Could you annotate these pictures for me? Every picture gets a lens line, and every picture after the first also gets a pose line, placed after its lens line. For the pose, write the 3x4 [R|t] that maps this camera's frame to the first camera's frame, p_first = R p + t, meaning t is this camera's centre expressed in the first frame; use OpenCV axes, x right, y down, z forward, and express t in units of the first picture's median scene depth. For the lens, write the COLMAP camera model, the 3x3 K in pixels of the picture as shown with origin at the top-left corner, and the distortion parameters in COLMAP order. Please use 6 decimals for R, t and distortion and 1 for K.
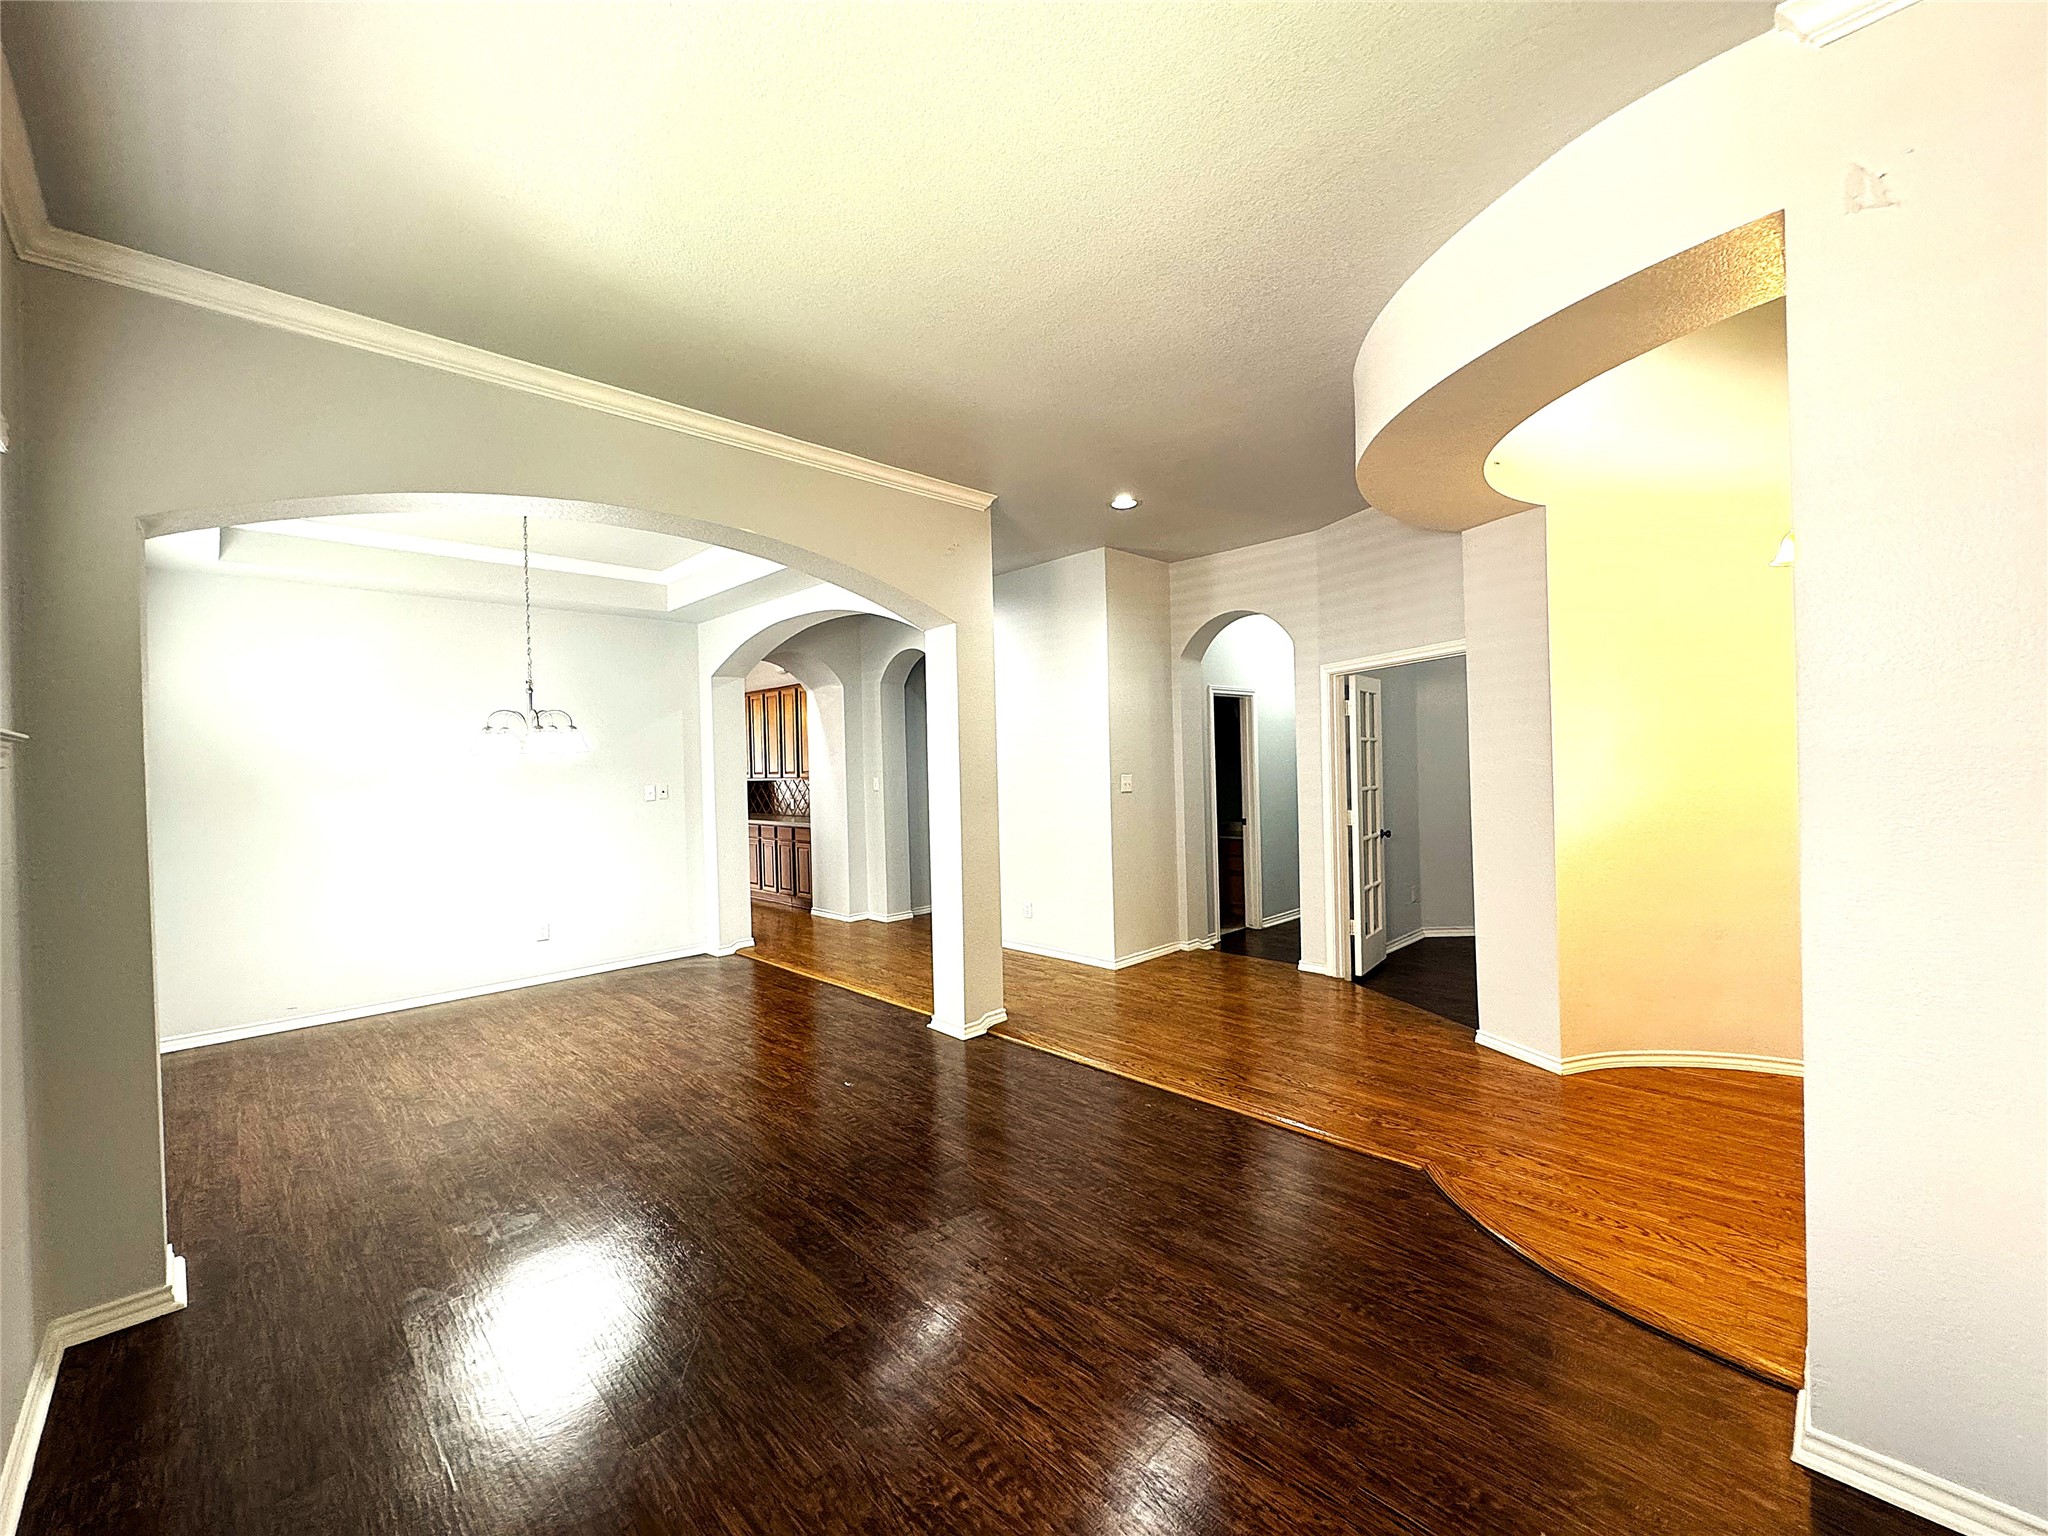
lens RADIAL K [[822.4, 0, 1024.0], [0, 822.4, 768.0], [0, 0, 1]] dist [-0.000825, -0.000204]
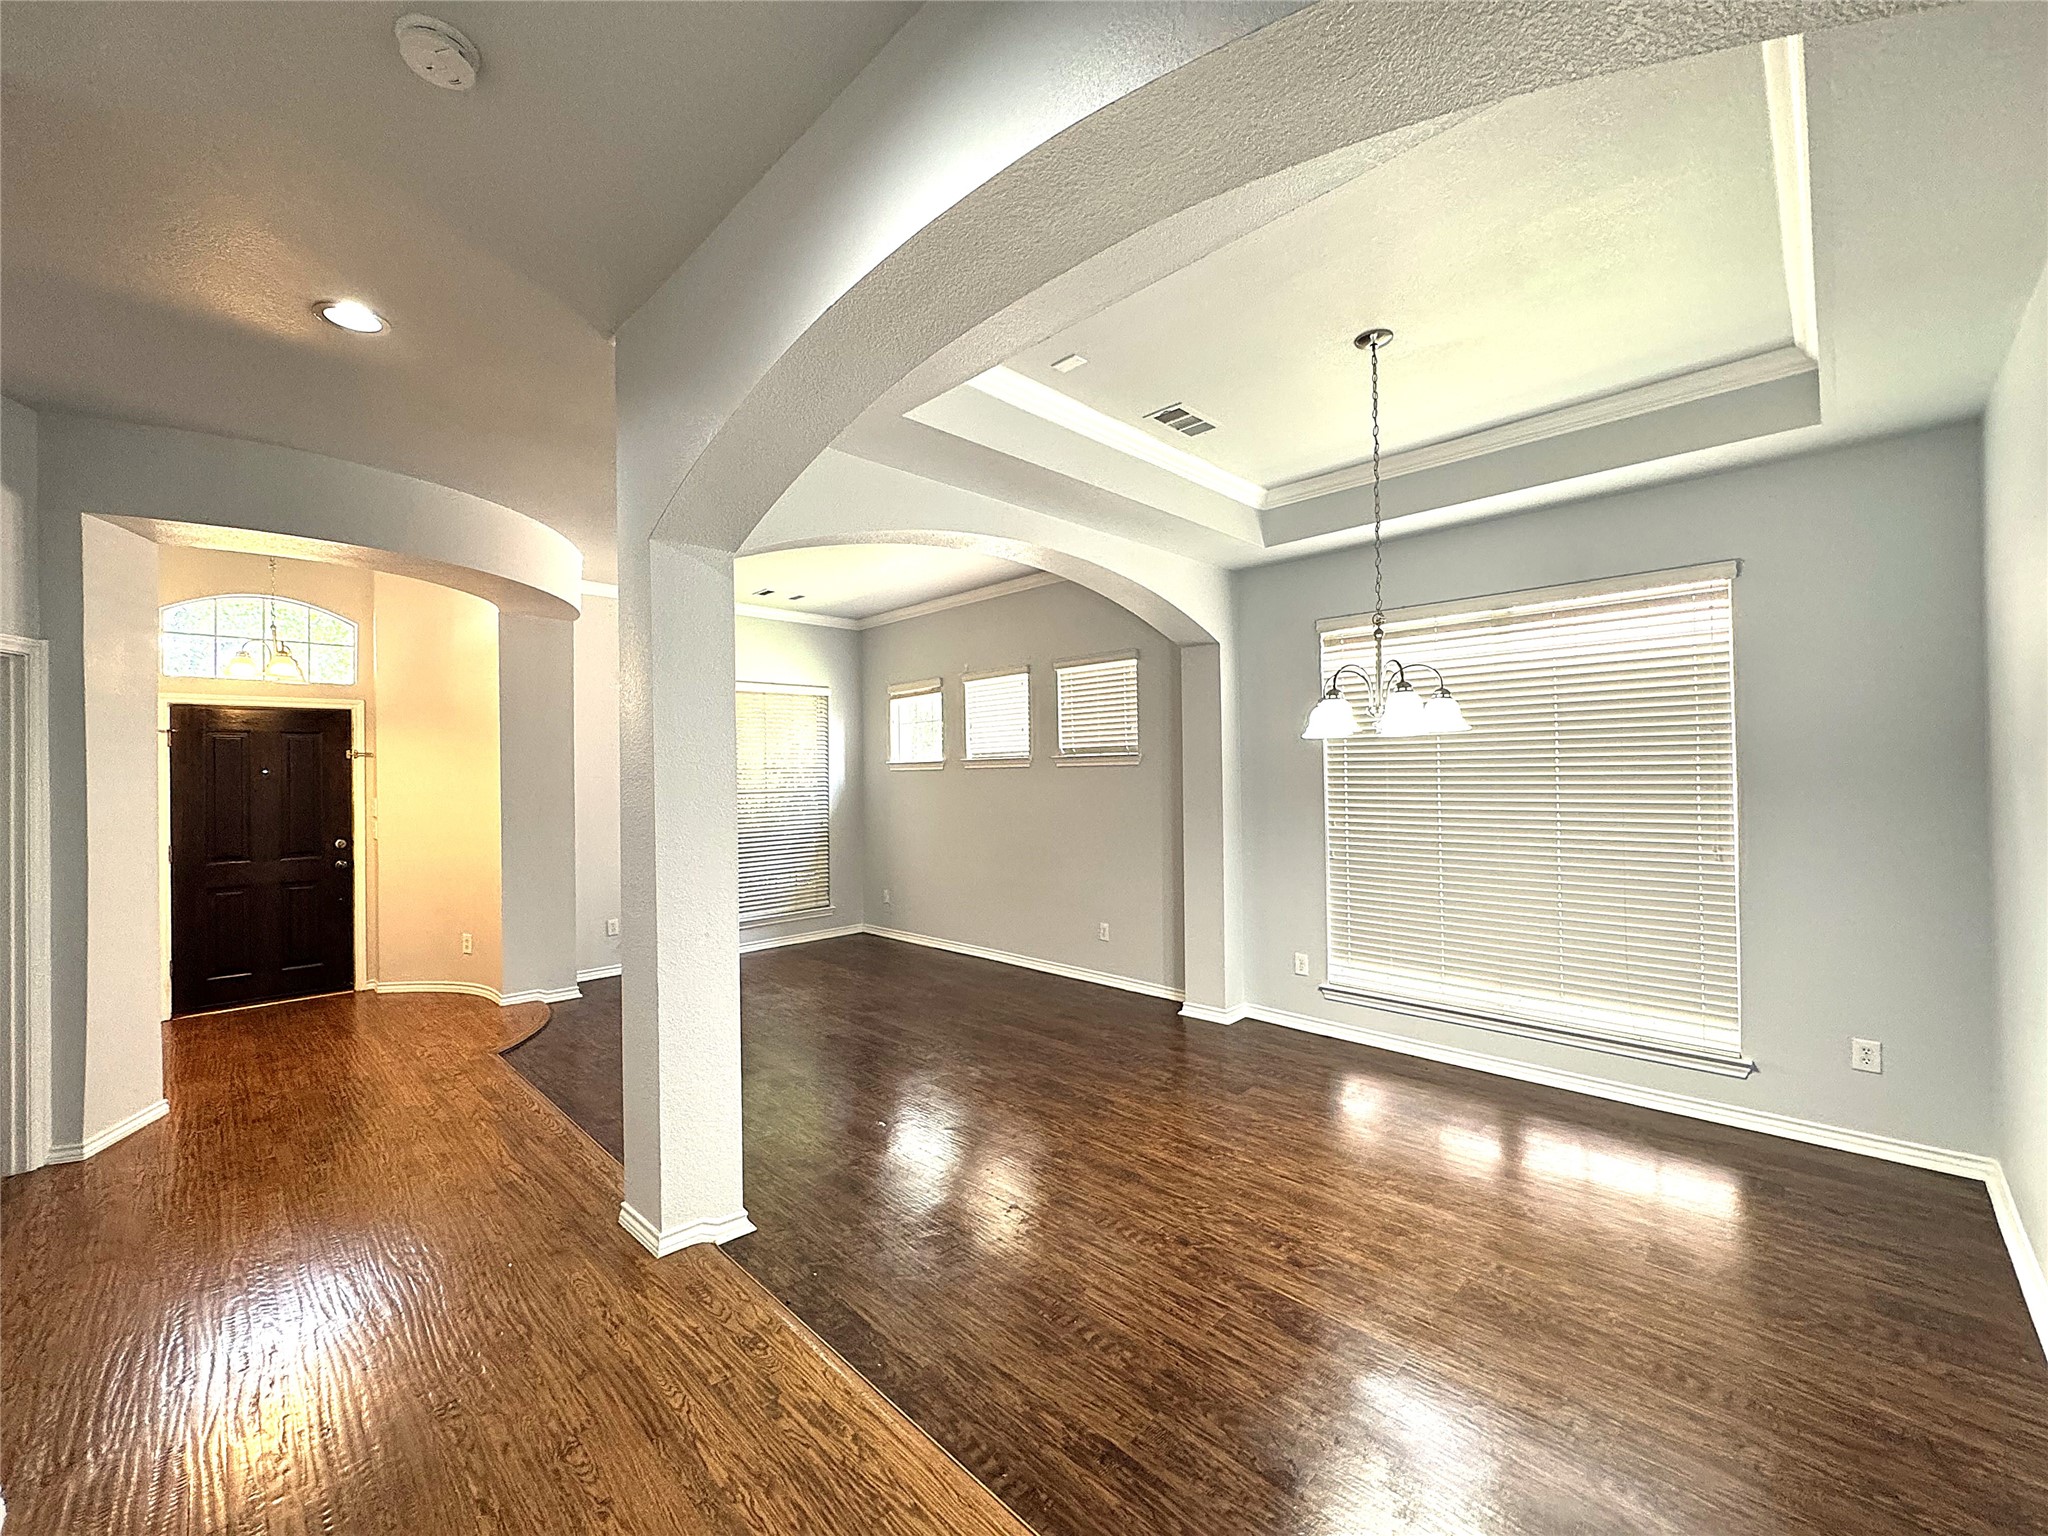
lens RADIAL K [[822.4, 0, 1024.0], [0, 822.4, 768.0], [0, 0, 1]] dist [-0.000825, -0.000204]
pose [[-0.999219, 0.039224, -0.004756, -0.338002], [0.039216, 0.999229, 0.001728, -0.006266], [0.004821, 0.001540, -0.999987, 1.691895]]
